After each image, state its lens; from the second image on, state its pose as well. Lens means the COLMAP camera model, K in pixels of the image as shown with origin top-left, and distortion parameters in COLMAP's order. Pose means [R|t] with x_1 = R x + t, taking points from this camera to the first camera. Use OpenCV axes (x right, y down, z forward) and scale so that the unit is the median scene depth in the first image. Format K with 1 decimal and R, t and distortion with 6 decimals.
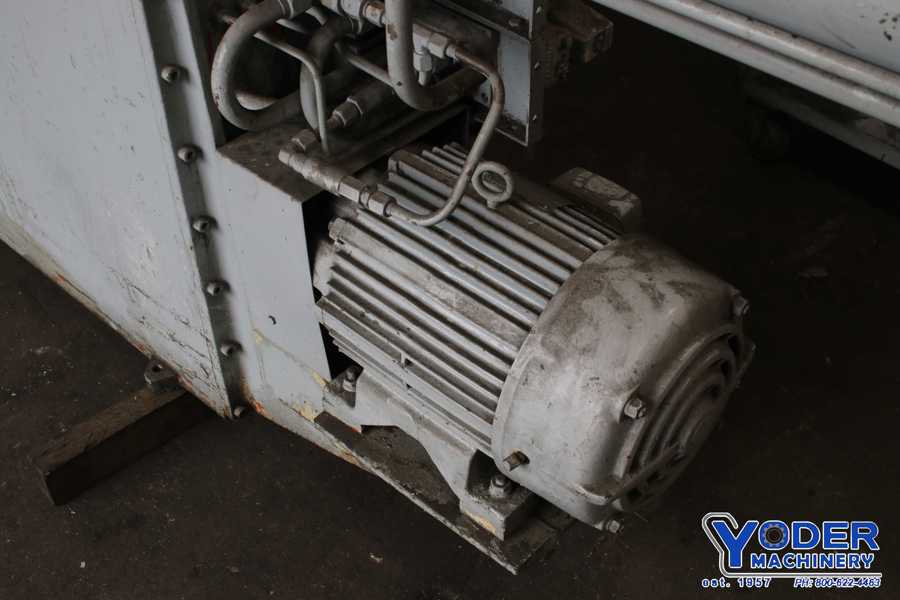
lens RADIAL K [[1094.0, 0, 450.0], [0, 1094.0, 300.0], [0, 0, 1]] dist [-0.004130, -0.005724]
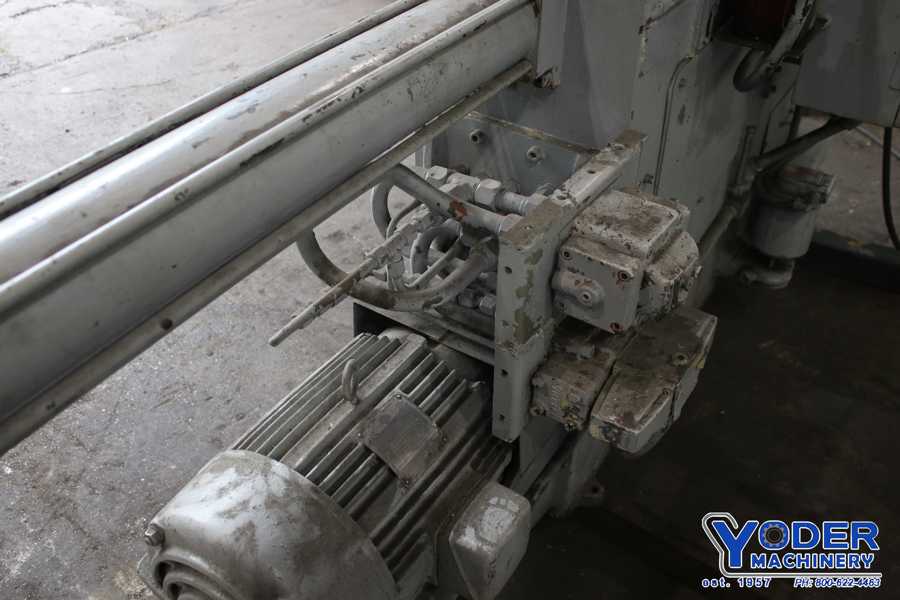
lens RADIAL K [[867.1, 0, 450.0], [0, 867.1, 300.0], [0, 0, 1]] dist [-0.002316, -0.001252]
pose [[0.165598, 0.624736, -0.763074, 0.666503], [-0.681371, 0.631860, 0.369442, -0.540725], [0.712960, 0.458757, 0.530312, 0.506798]]
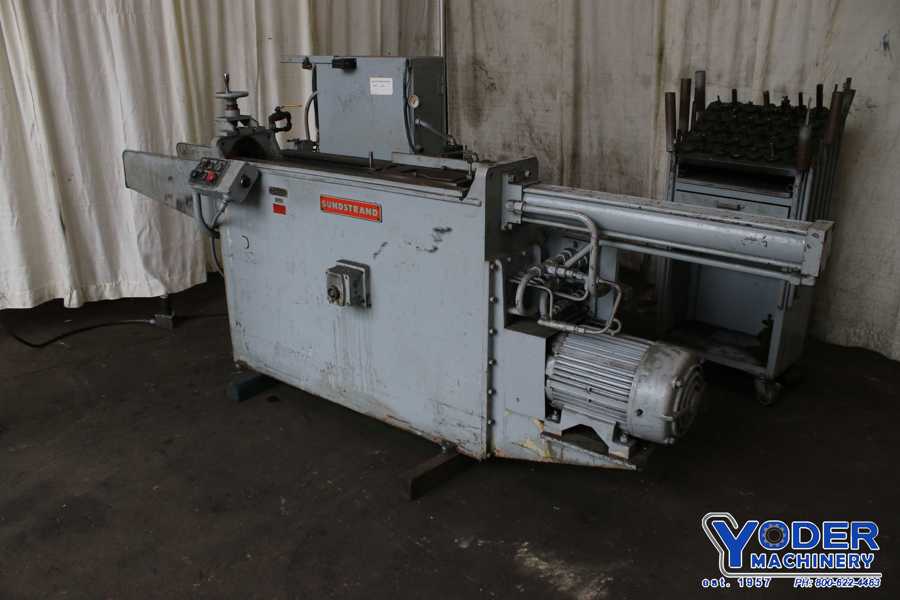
lens RADIAL K [[753.1, 0, 450.0], [0, 753.1, 300.0], [0, 0, 1]] dist [-0.104872, 0.001734]
pose [[0.996225, -0.026870, 0.082543, -0.537706], [0.056979, 0.919783, -0.388269, 0.558589], [-0.065489, 0.391507, 0.917842, -0.809404]]
